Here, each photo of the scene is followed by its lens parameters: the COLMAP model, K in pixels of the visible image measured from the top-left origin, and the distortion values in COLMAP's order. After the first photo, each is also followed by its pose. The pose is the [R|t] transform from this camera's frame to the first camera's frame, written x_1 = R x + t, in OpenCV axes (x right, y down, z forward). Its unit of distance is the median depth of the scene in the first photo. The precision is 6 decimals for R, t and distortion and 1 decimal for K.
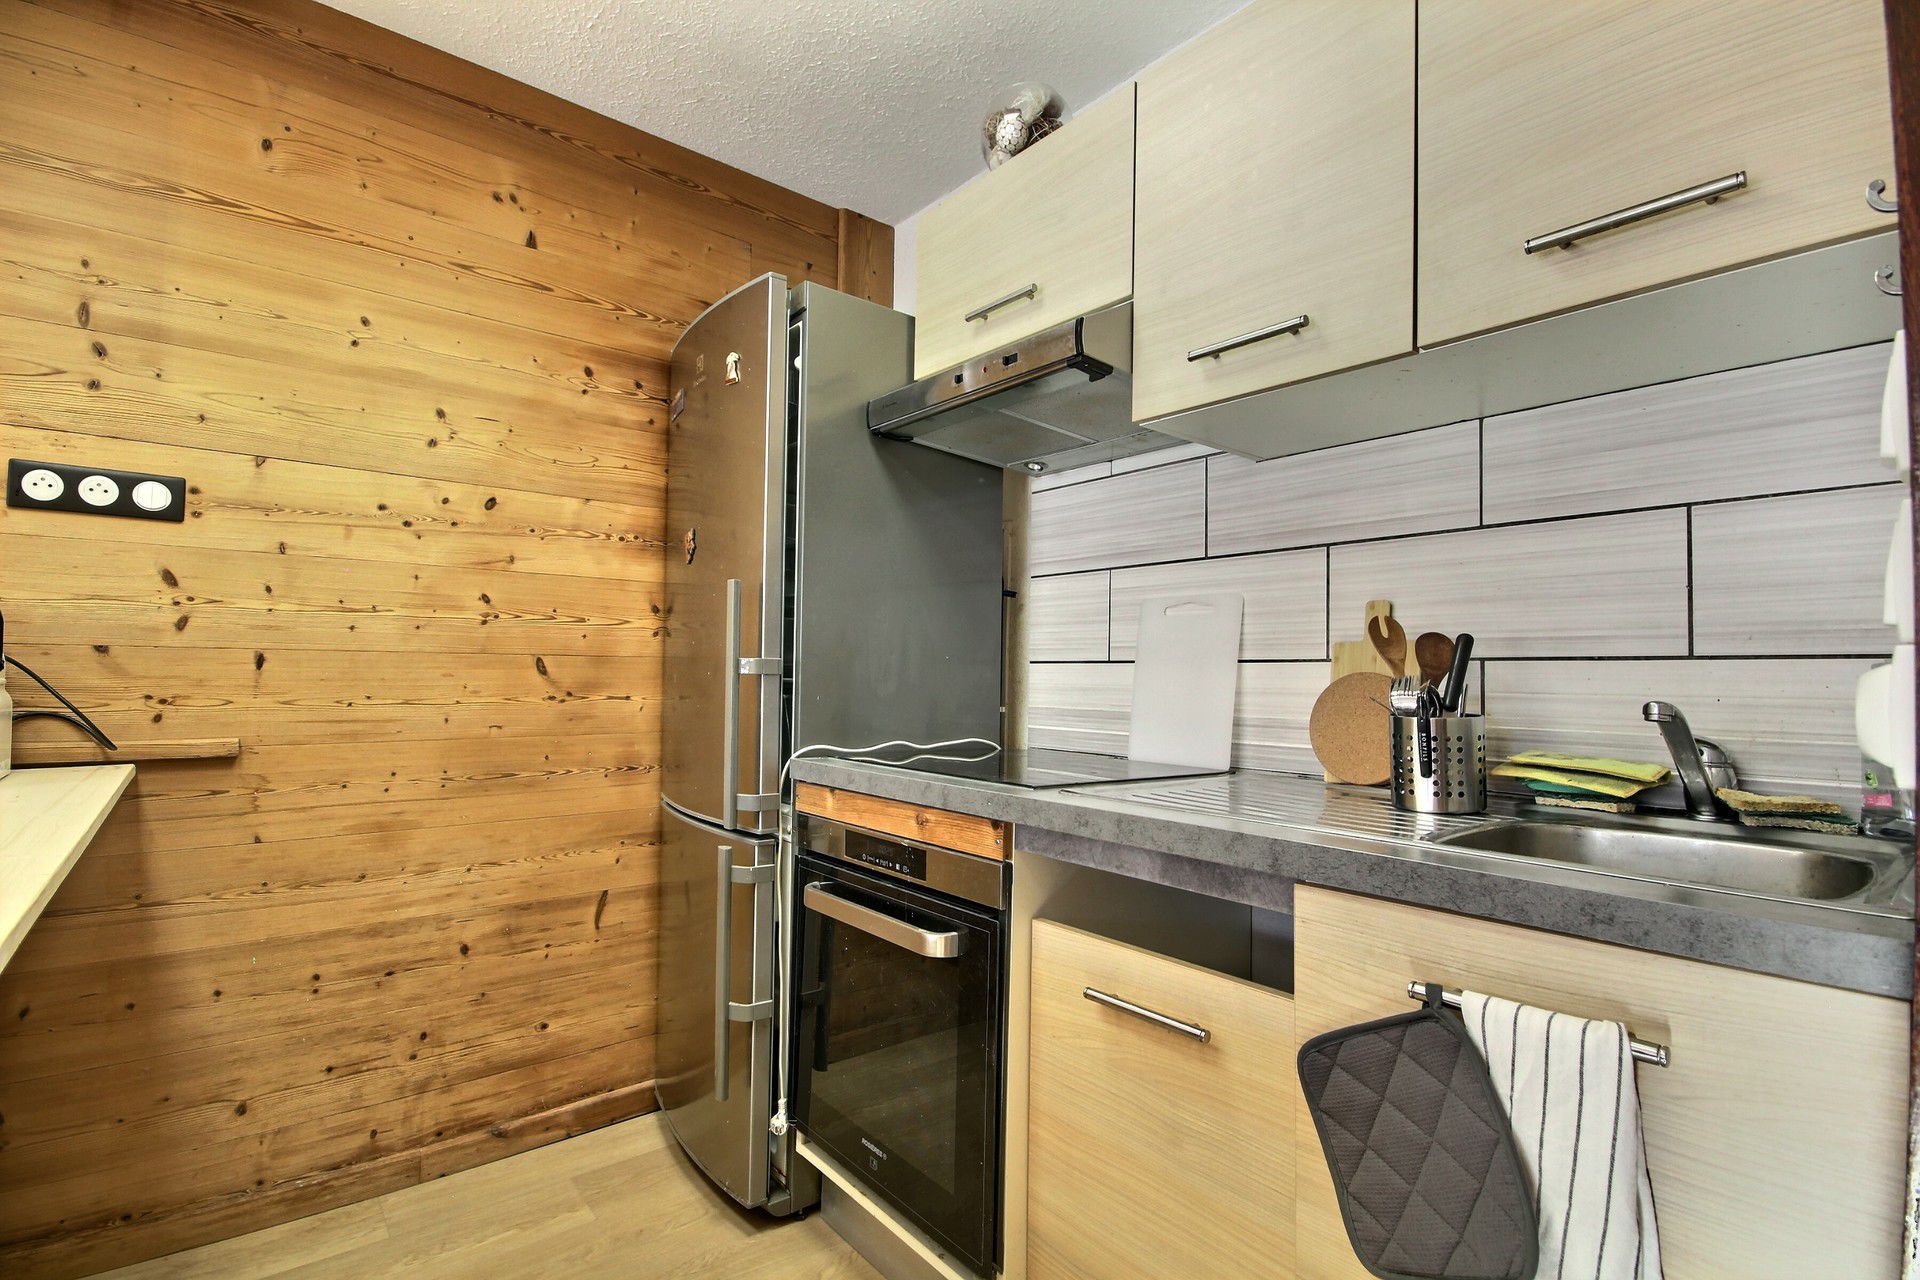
lens RADIAL K [[891.4, 0, 957.1], [0, 891.4, 645.4], [0, 0, 1]] dist [-0.003037, -0.001524]
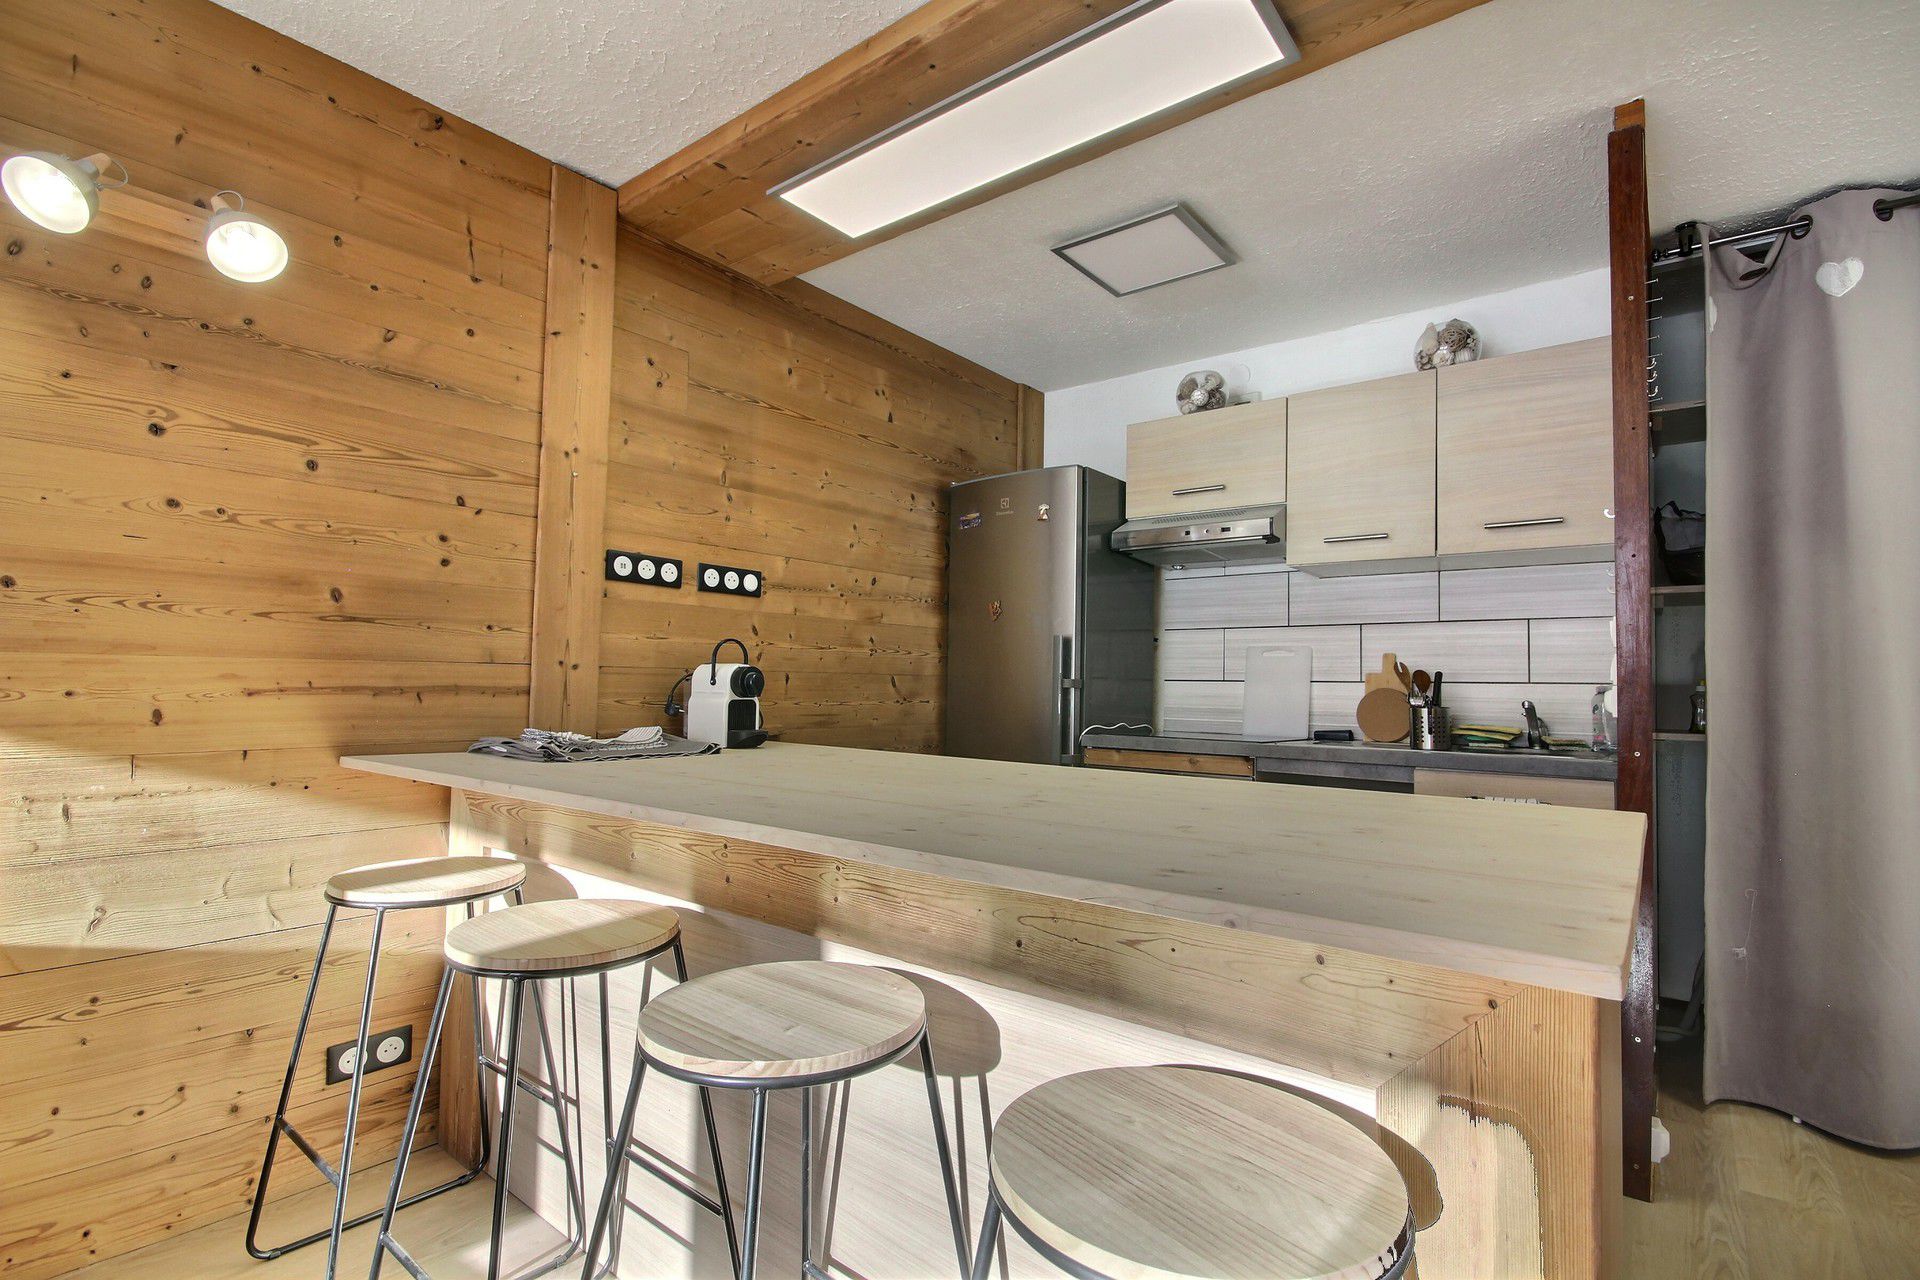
lens RADIAL K [[891.4, 0, 963.3], [0, 891.4, 645.2], [0, 0, 1]] dist [-0.003037, -0.001524]
pose [[0.979171, 0.013128, 0.202614, -0.762408], [-0.011049, 0.999874, -0.011388, -0.028985], [-0.202738, 0.008912, 0.979192, -0.686650]]
